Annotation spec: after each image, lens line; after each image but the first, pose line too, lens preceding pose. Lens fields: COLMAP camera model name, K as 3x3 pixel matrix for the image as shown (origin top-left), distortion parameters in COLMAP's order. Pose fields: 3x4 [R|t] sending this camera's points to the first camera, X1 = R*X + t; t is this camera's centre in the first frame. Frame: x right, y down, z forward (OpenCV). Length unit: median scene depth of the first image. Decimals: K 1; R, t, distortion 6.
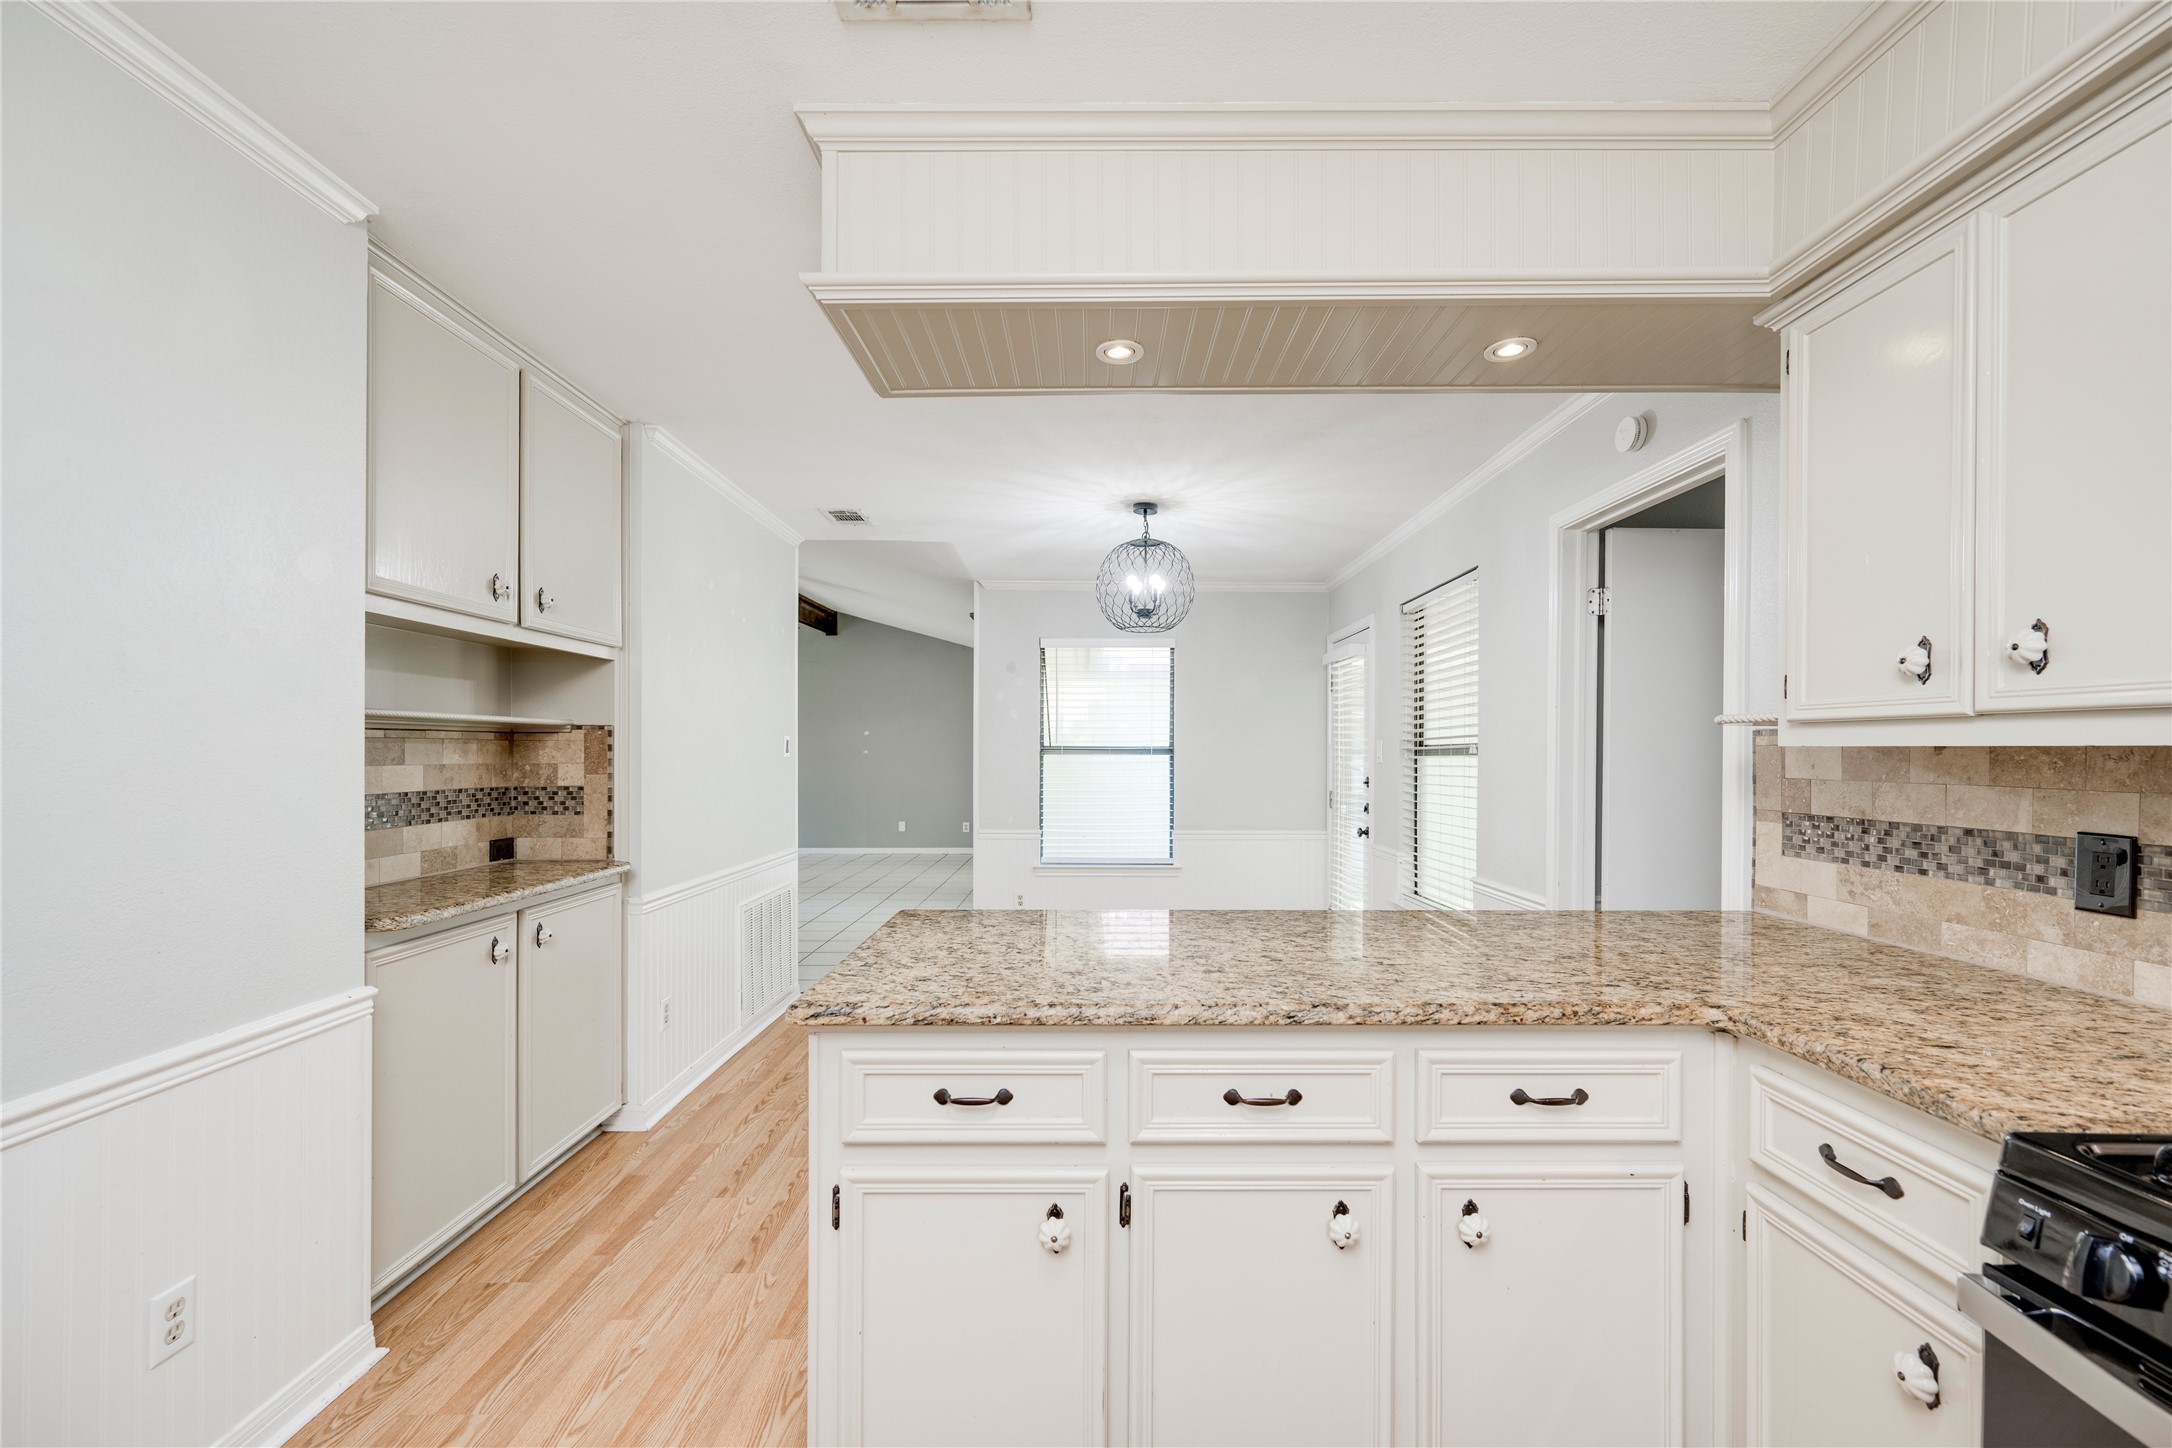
lens RADIAL K [[888.2, 0, 1087.8], [0, 888.2, 743.2], [0, 0, 1]] dist [0.001054, 0.000199]
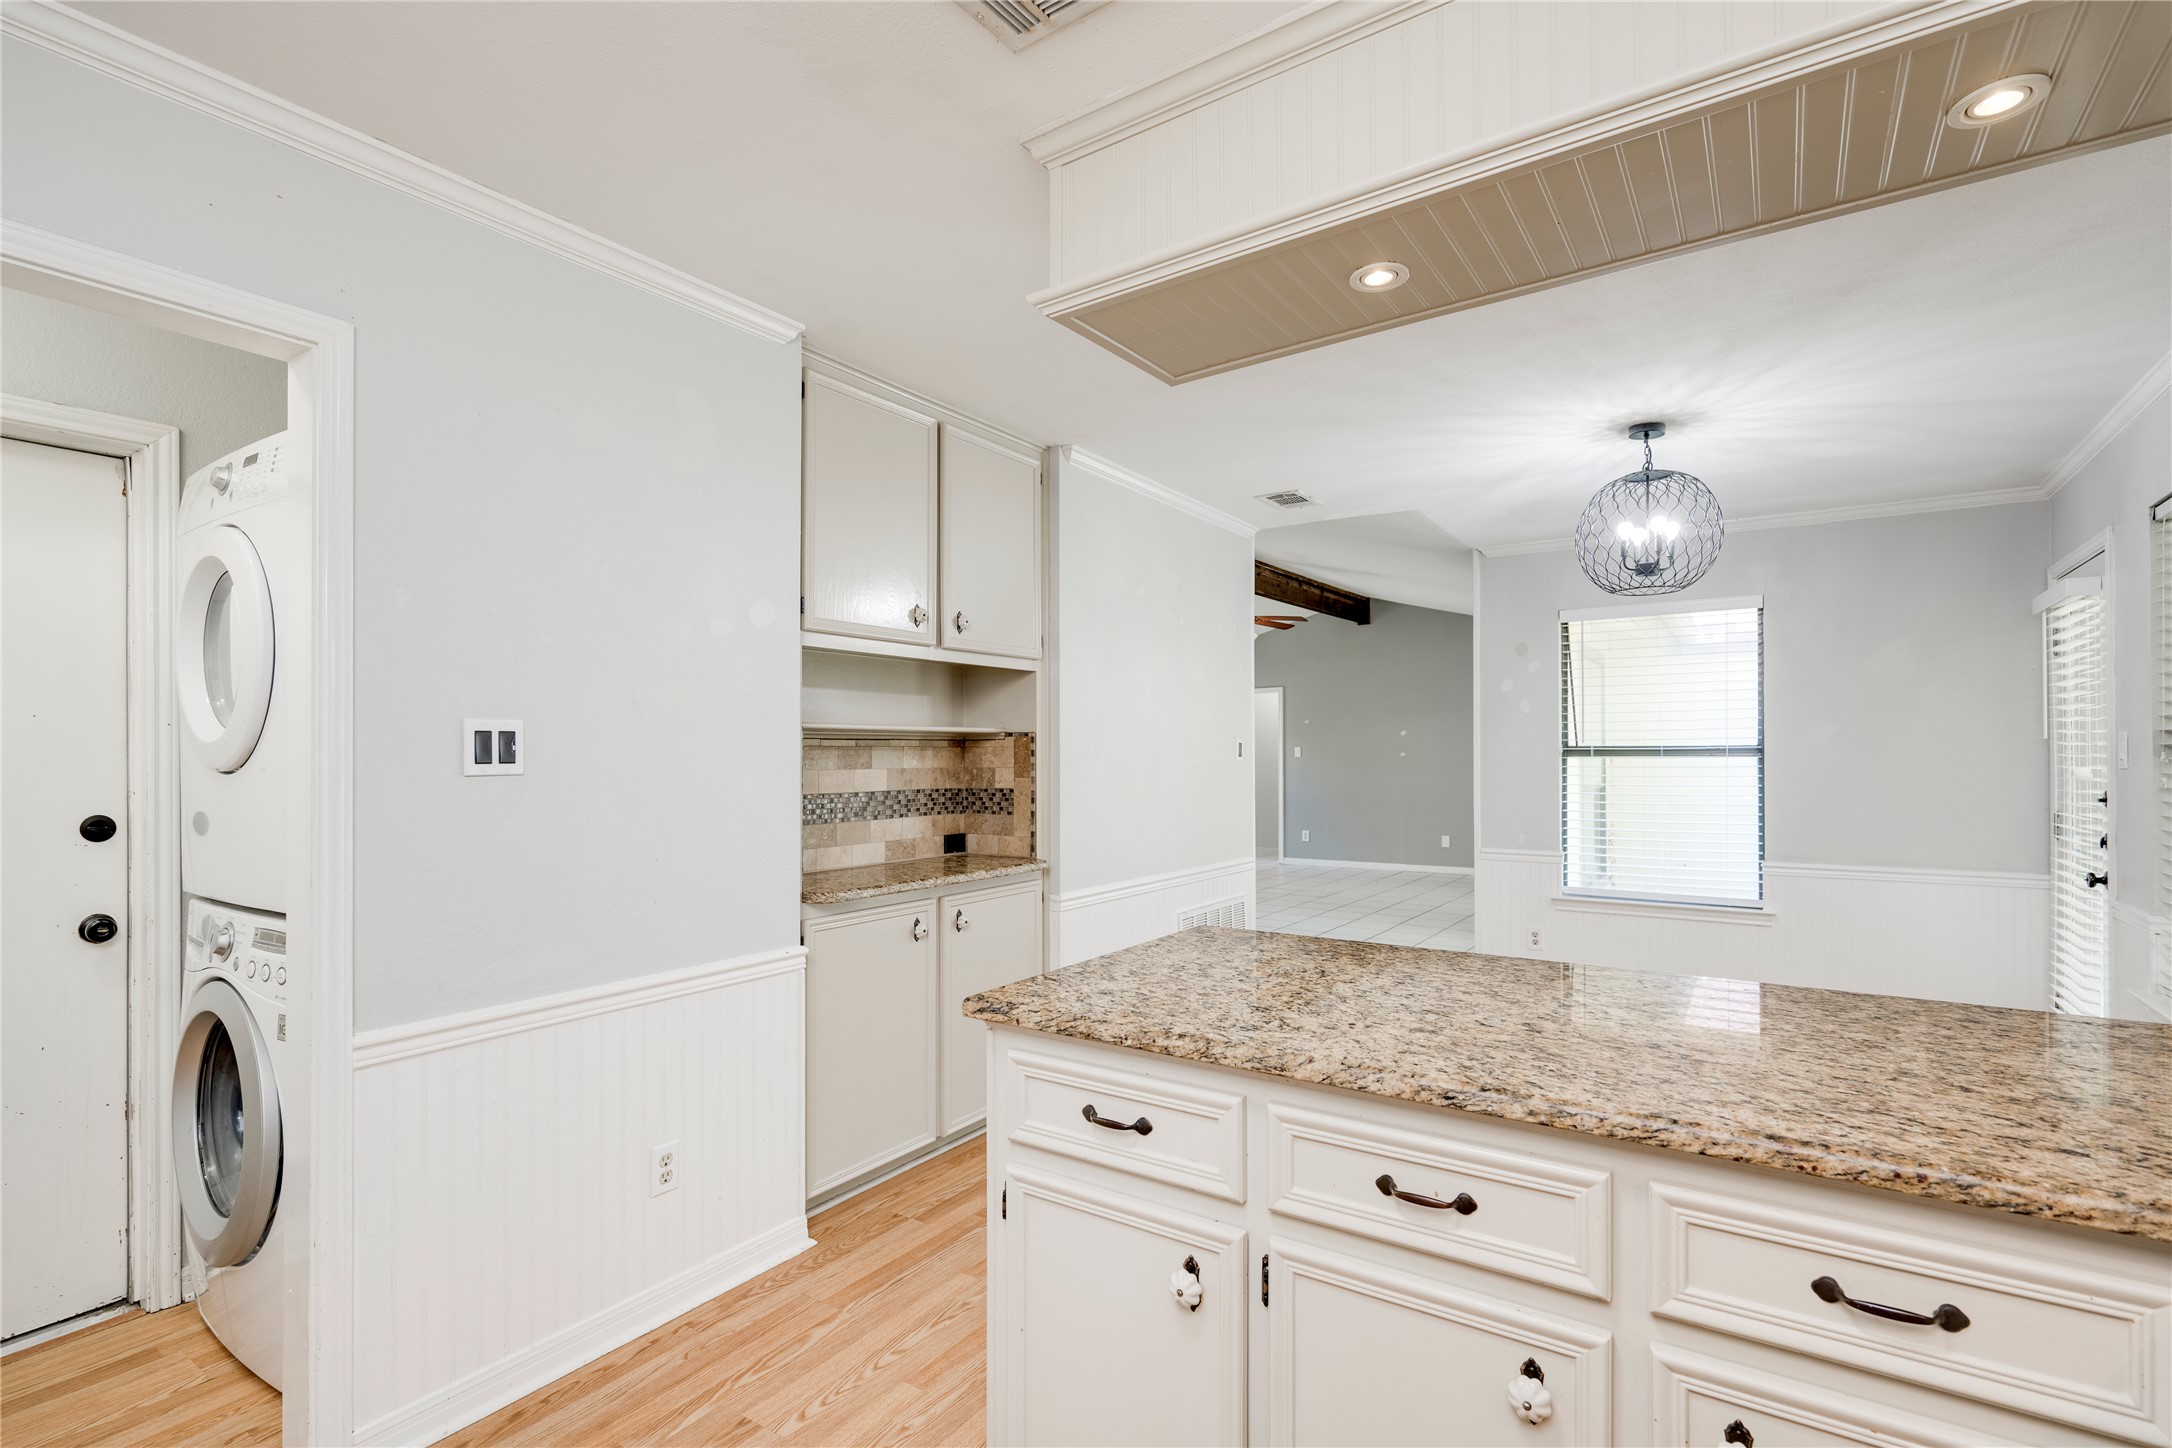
lens RADIAL K [[1000.6, 0, 1082.8], [0, 1000.6, 735.0], [0, 0, 1]] dist [-0.006498, 0.000104]
pose [[0.821957, -0.016451, -0.569311, 0.309037], [0.011097, 0.999856, -0.012871, -0.000558], [0.569441, 0.004261, 0.822021, 0.065601]]
